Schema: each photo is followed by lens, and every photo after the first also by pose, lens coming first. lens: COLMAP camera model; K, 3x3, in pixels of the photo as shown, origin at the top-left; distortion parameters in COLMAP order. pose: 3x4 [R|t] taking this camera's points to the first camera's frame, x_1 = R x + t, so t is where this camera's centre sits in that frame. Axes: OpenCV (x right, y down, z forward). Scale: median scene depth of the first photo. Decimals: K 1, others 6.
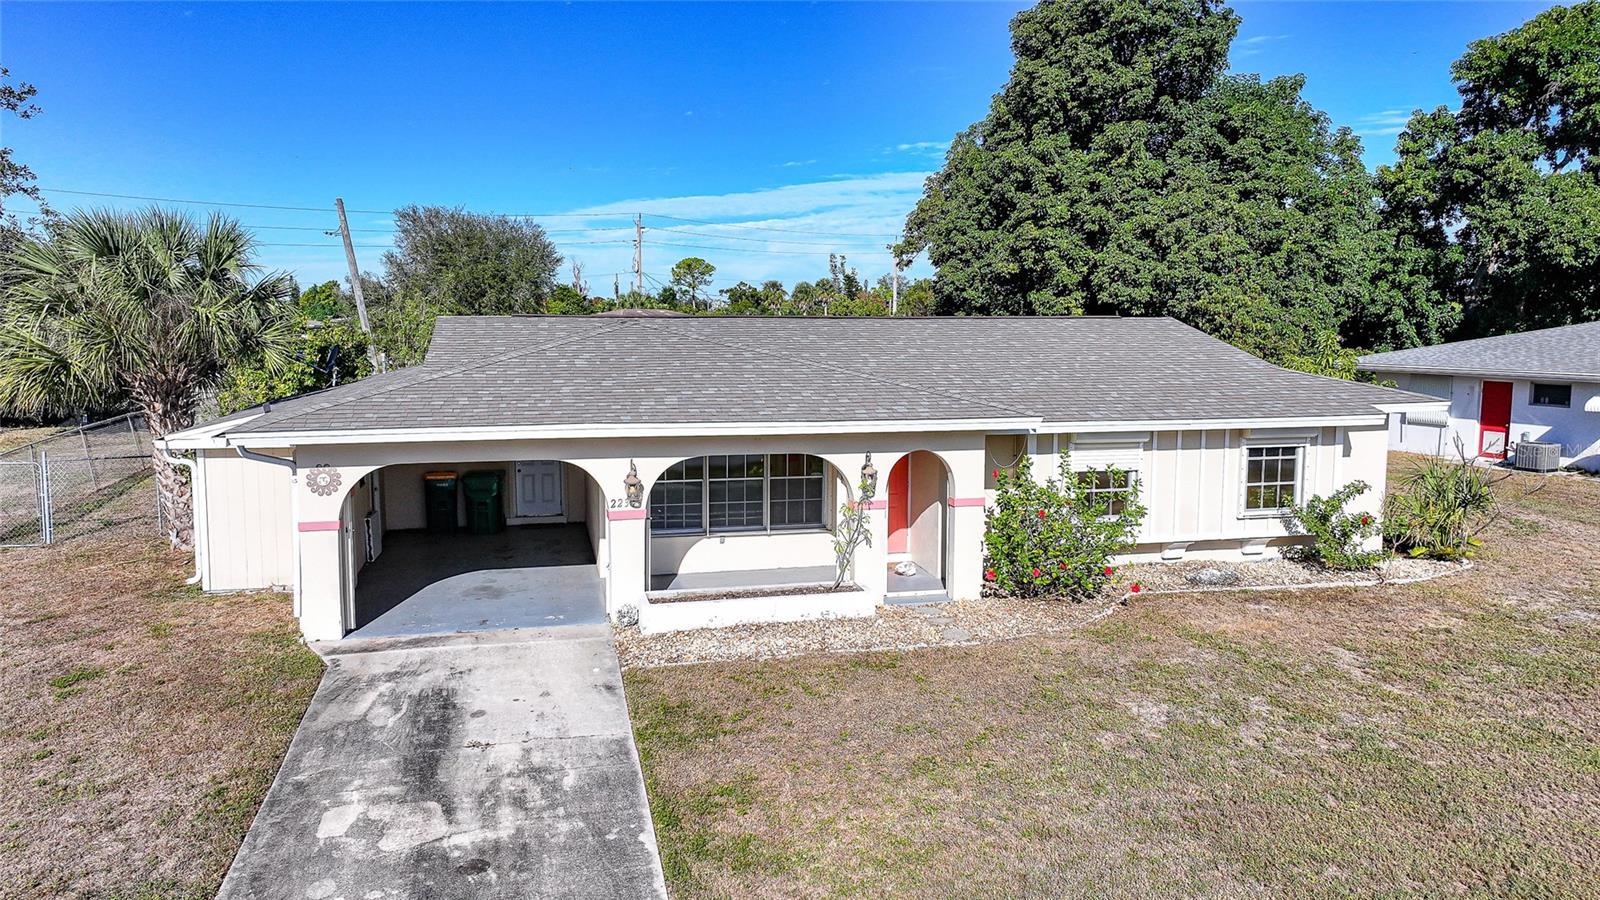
lens RADIAL K [[1125.1, 0, 805.9], [0, 1125.1, 432.1], [0, 0, 1]] dist [0.001319, 0.006334]
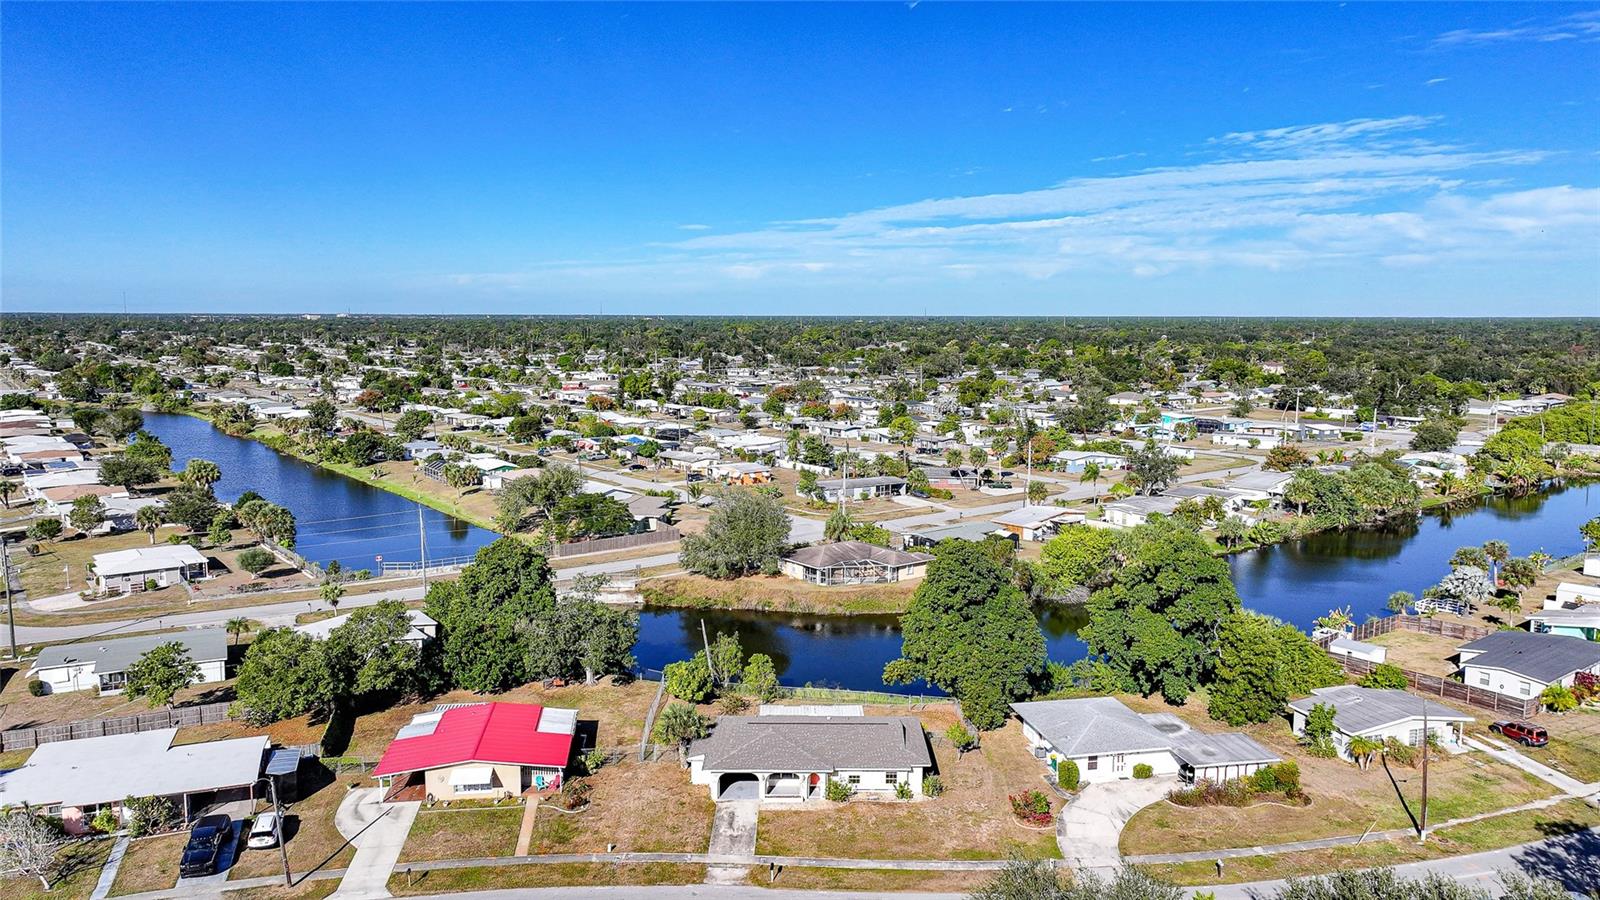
lens RADIAL K [[1122.1, 0, 805.6], [0, 1122.1, 453.1], [0, 0, 1]] dist [-0.006588, 0.025237]
pose [[0.970658, 0.029107, -0.238696, 1.463885], [-0.024265, 0.999436, 0.023201, -1.852205], [0.239237, -0.016728, 0.970817, -4.797888]]
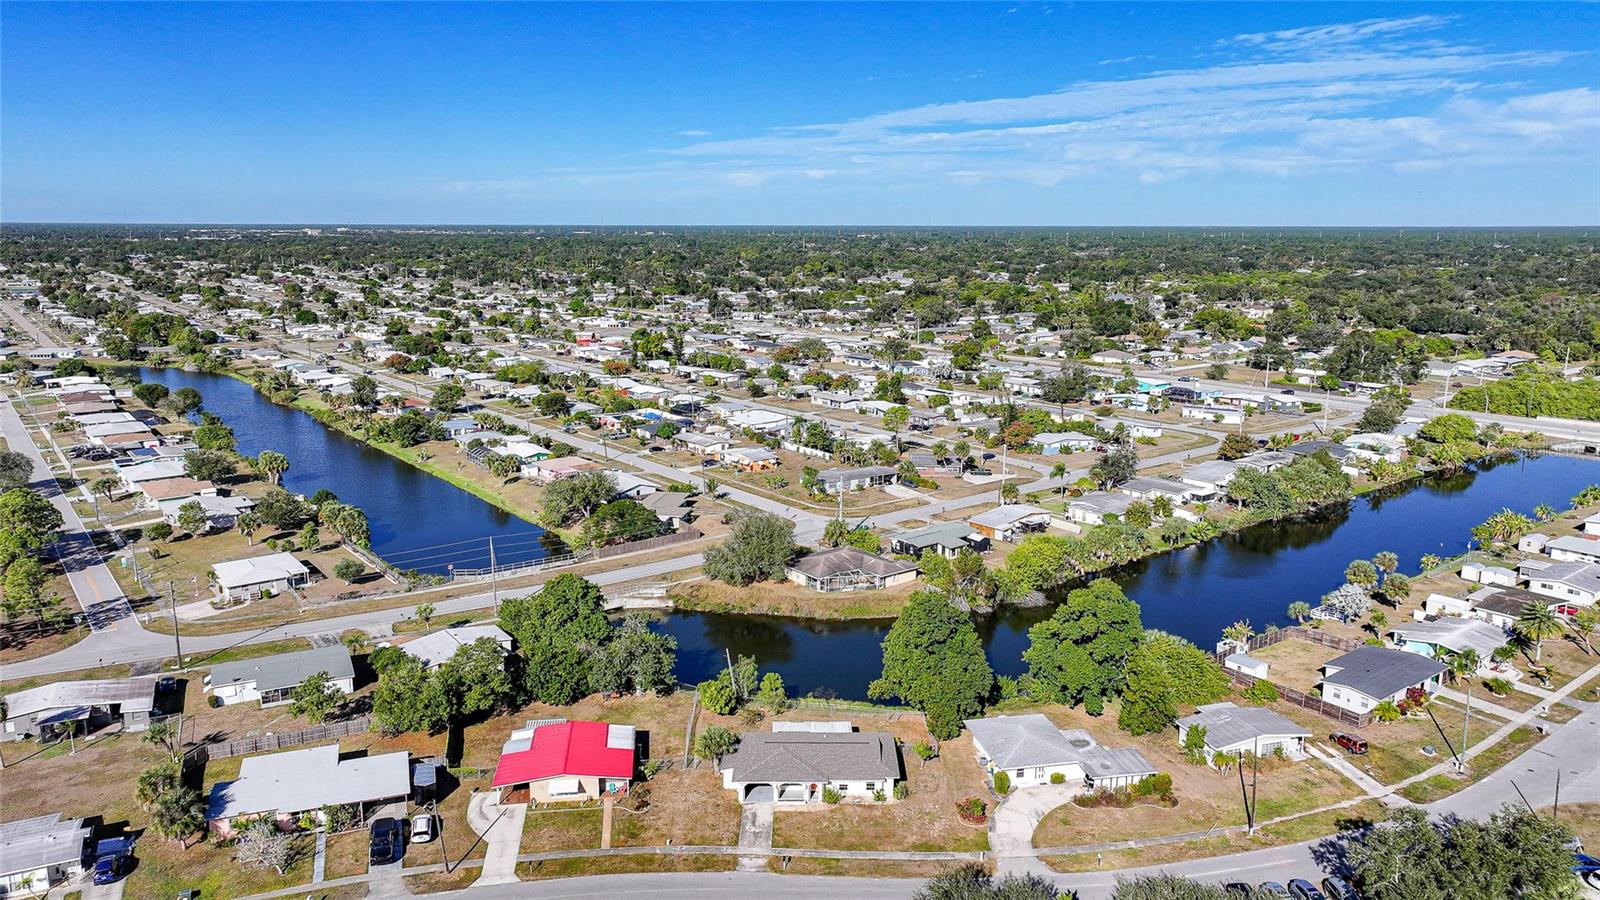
lens RADIAL K [[1125.1, 0, 805.9], [0, 1125.1, 432.1], [0, 0, 1]] dist [0.001319, 0.006334]
pose [[0.970164, 0.043051, -0.238597, 1.926238], [-0.023410, 0.996144, 0.084552, -3.271885], [0.241317, -0.076443, 0.967431, -6.791269]]
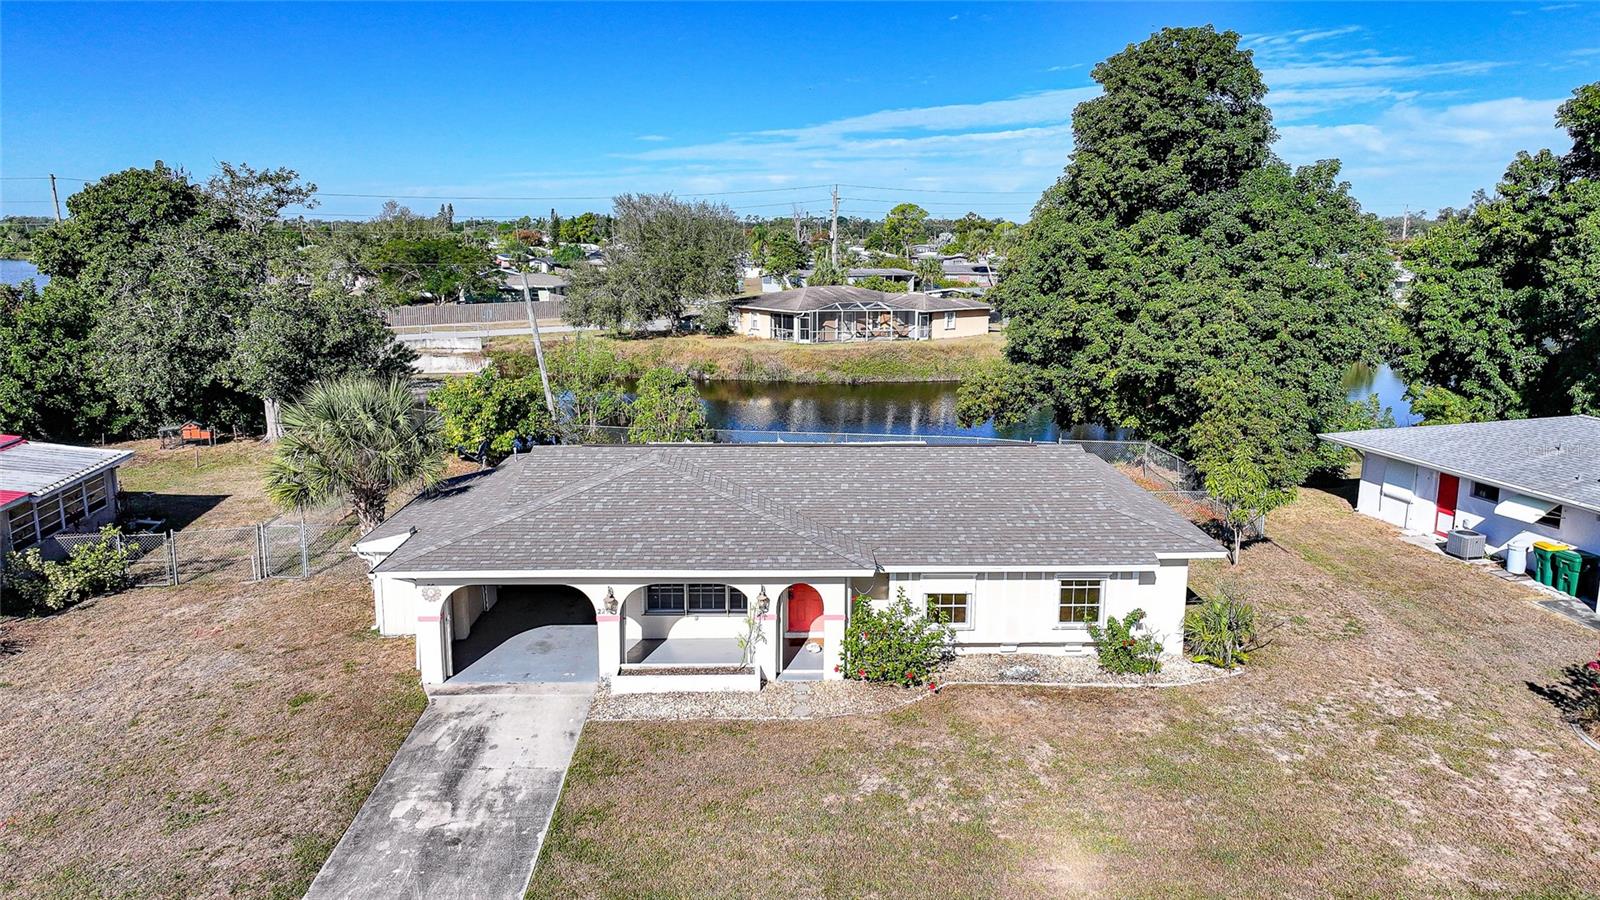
lens RADIAL K [[1125.1, 0, 805.9], [0, 1125.1, 432.1], [0, 0, 1]] dist [0.001319, 0.006334]
pose [[0.976579, 0.038418, -0.211699, 0.453925], [-0.022339, 0.996717, 0.077828, -0.327703], [0.213994, -0.071276, 0.974231, -0.498634]]
